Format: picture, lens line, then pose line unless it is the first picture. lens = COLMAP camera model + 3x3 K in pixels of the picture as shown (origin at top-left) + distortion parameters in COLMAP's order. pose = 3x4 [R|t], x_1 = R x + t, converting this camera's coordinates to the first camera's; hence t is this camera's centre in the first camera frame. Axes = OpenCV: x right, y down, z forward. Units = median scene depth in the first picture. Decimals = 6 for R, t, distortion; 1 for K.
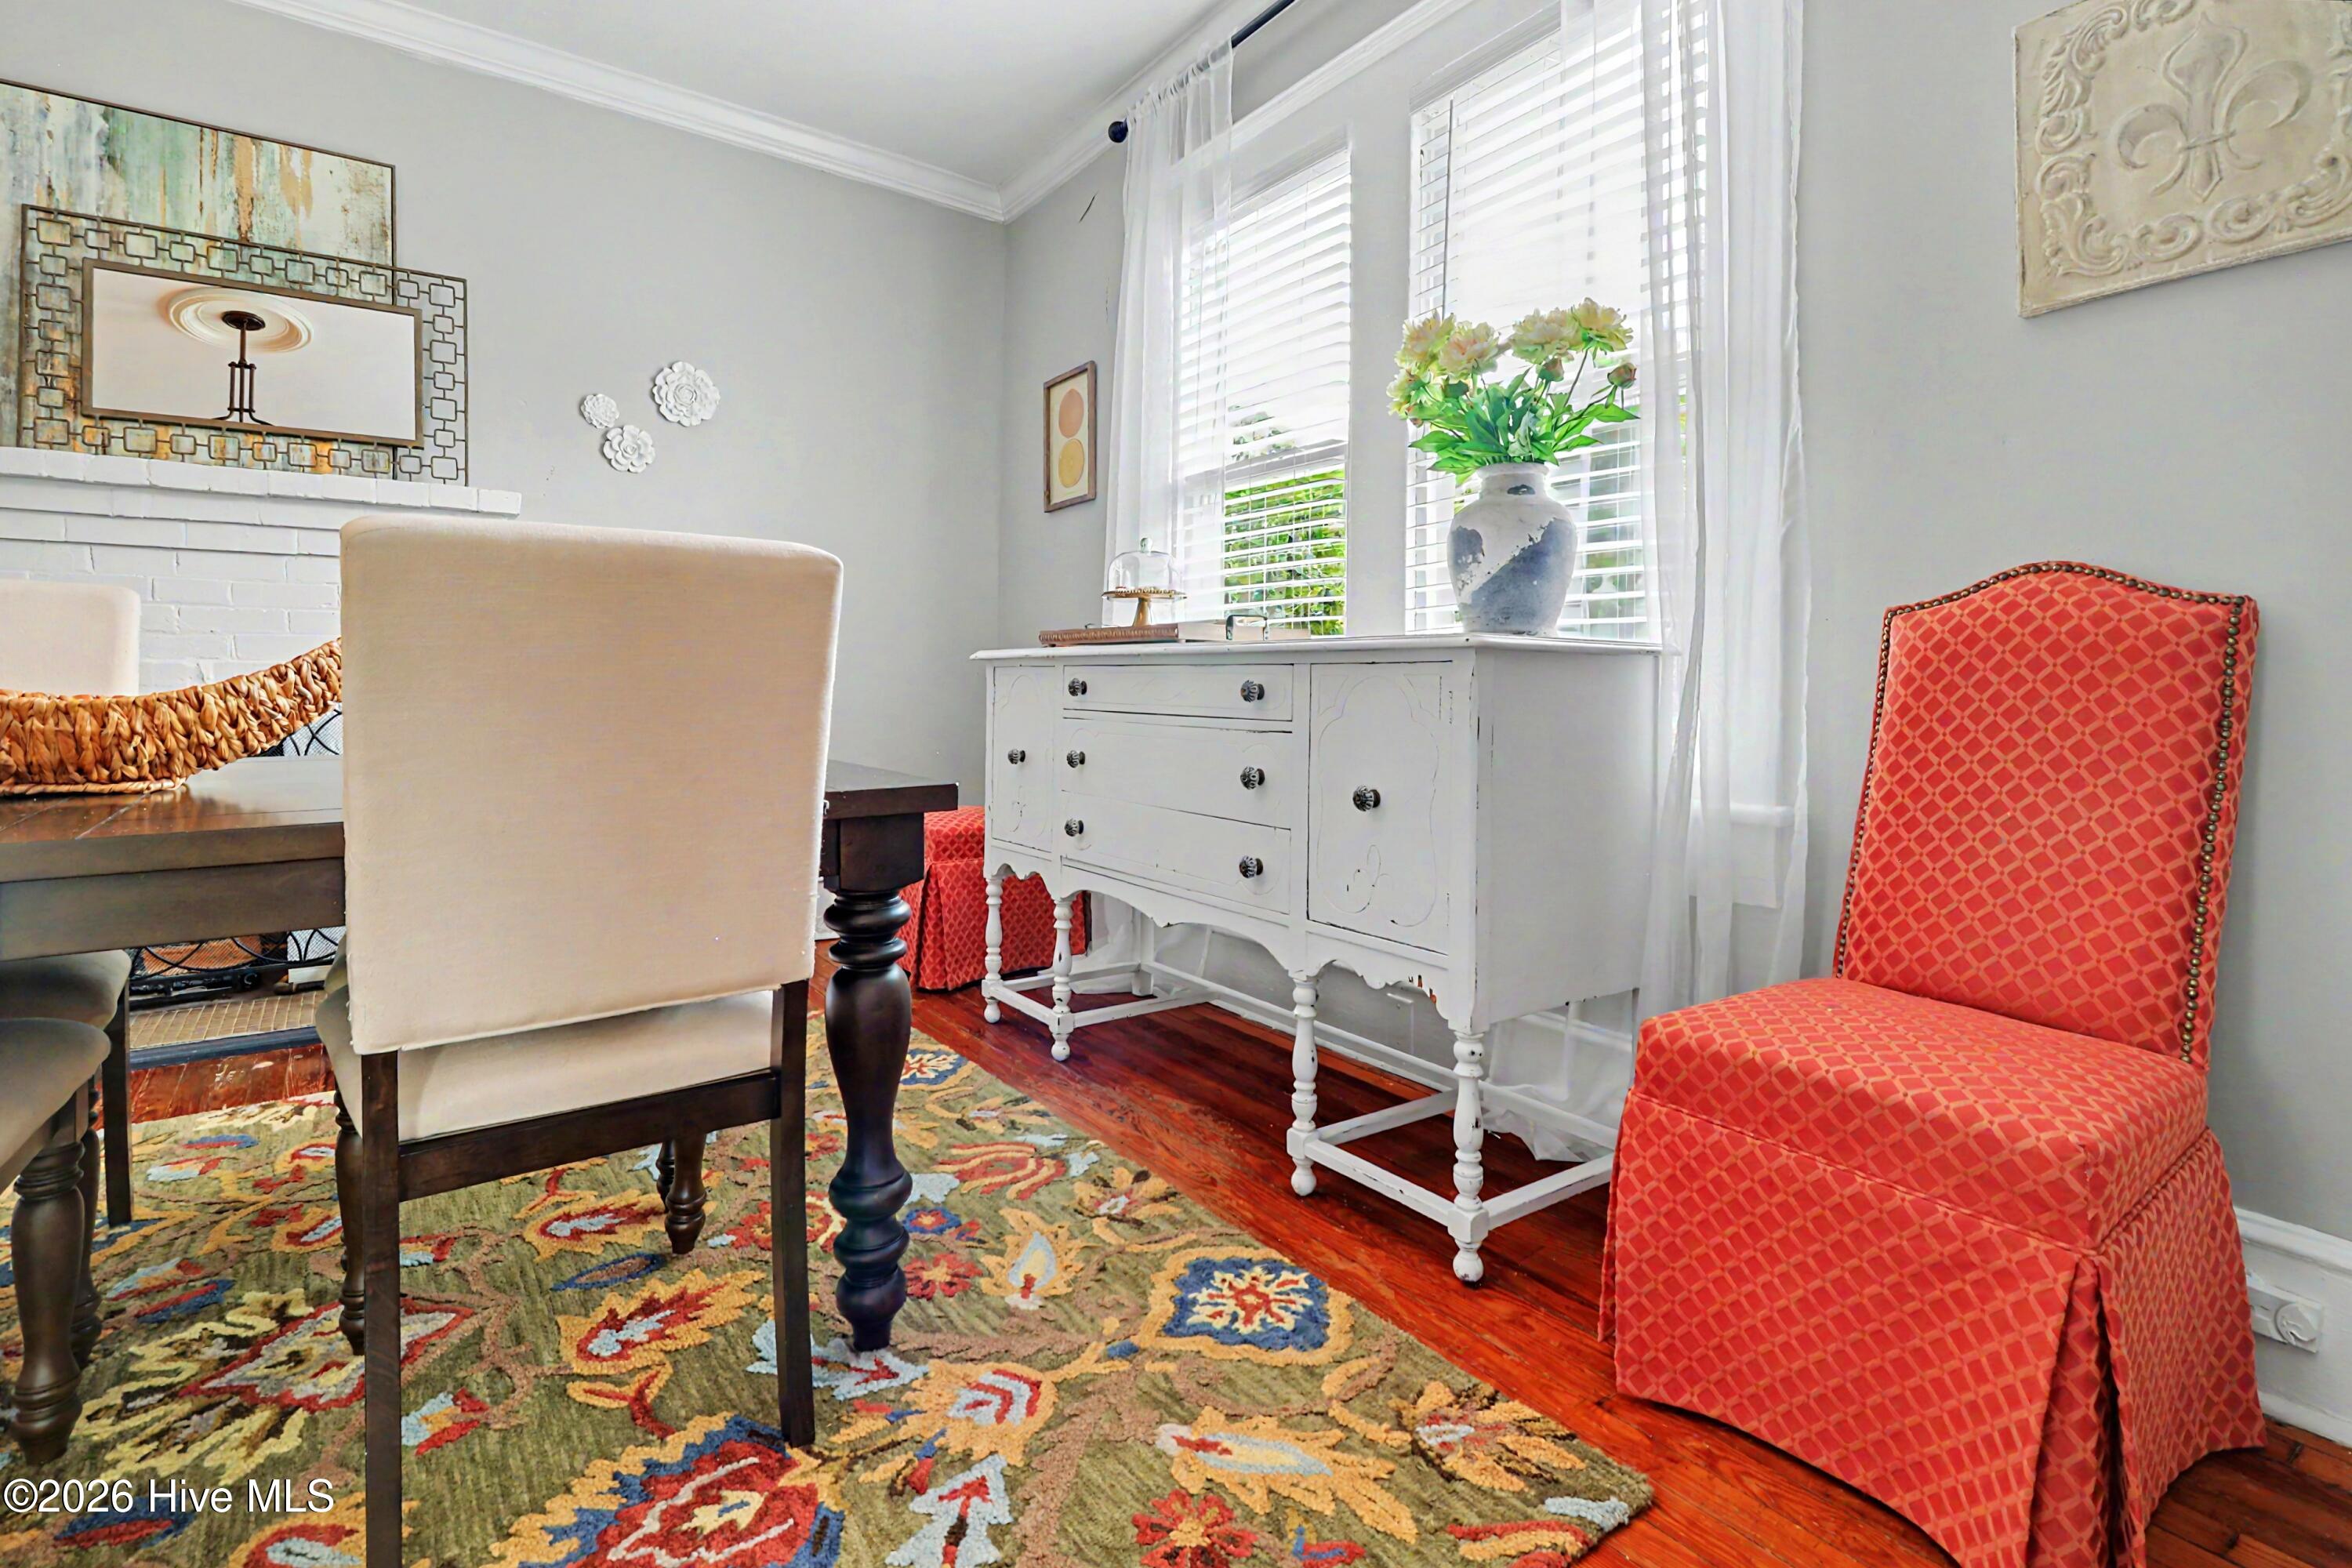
lens RADIAL K [[1125.2, 0, 1211.5], [0, 1125.2, 691.0], [0, 0, 1]] dist [0.001586, 0.000193]
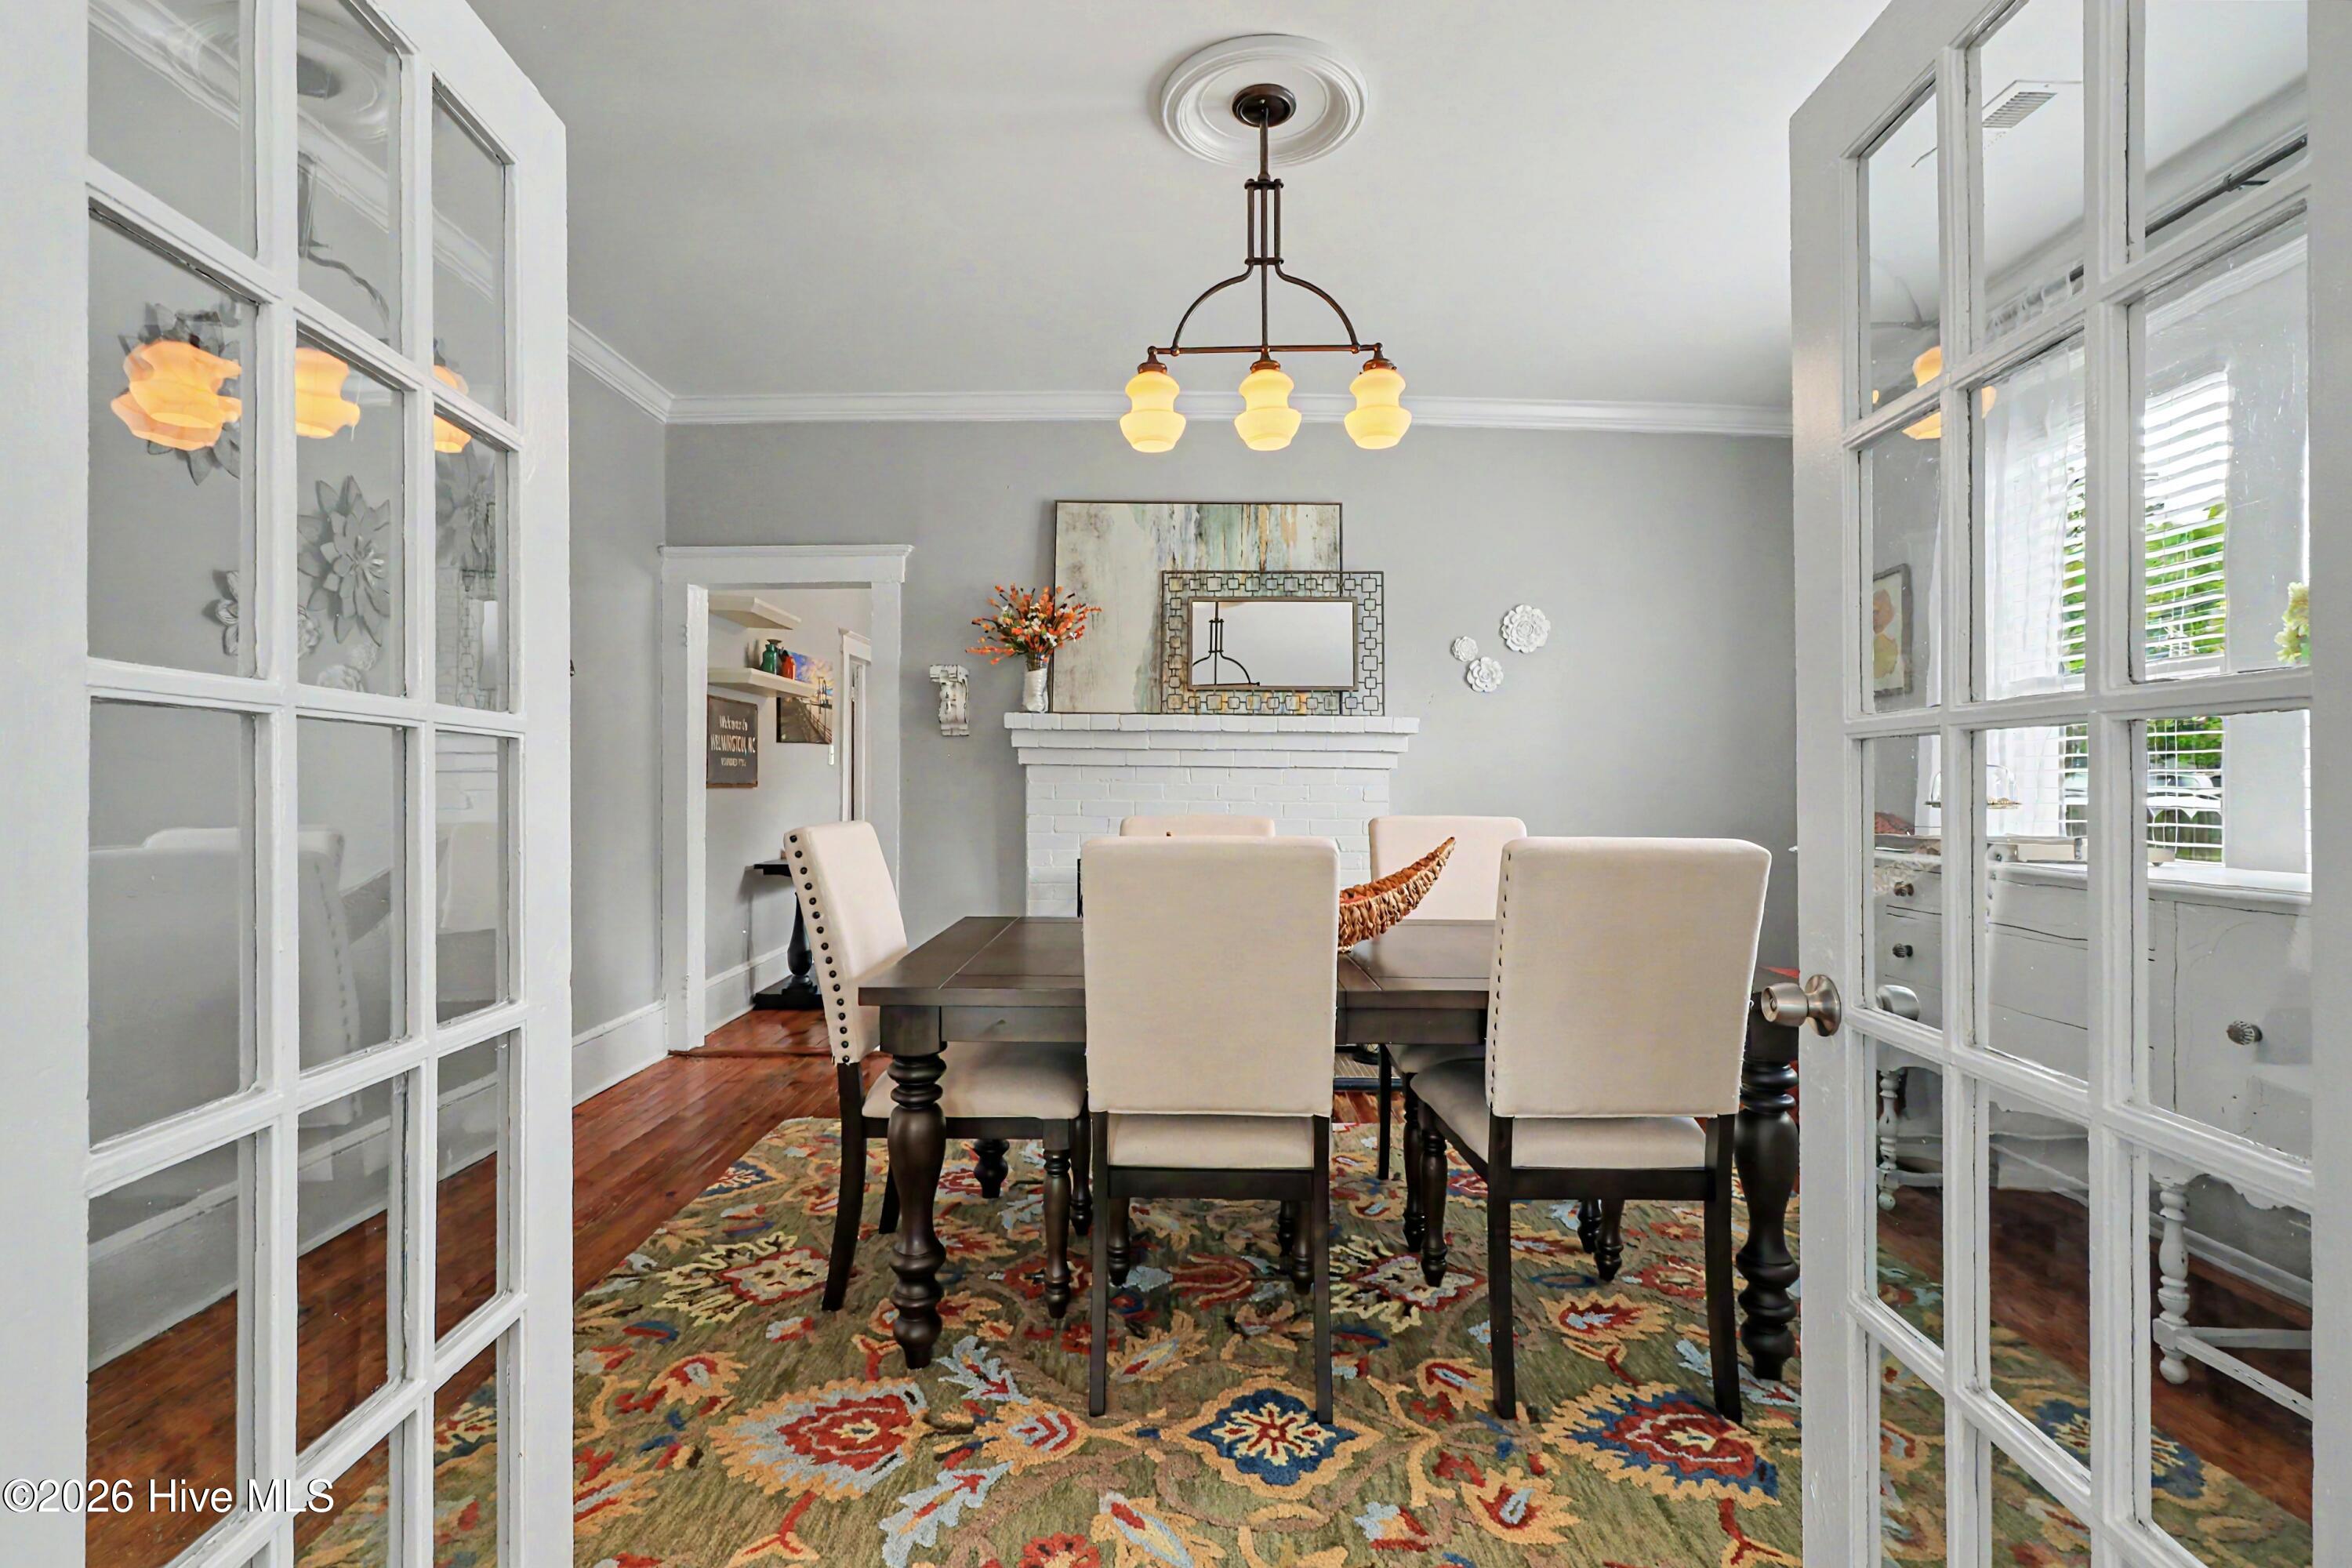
lens RADIAL K [[1125.2, 0, 1150.9], [0, 1125.2, 775.4], [0, 0, 1]] dist [0.001586, 0.000193]
pose [[0.793425, -0.007145, -0.608626, -0.040261], [-0.003717, 0.999856, -0.016584, -0.135673], [0.608657, 0.015421, 0.793284, -0.540891]]
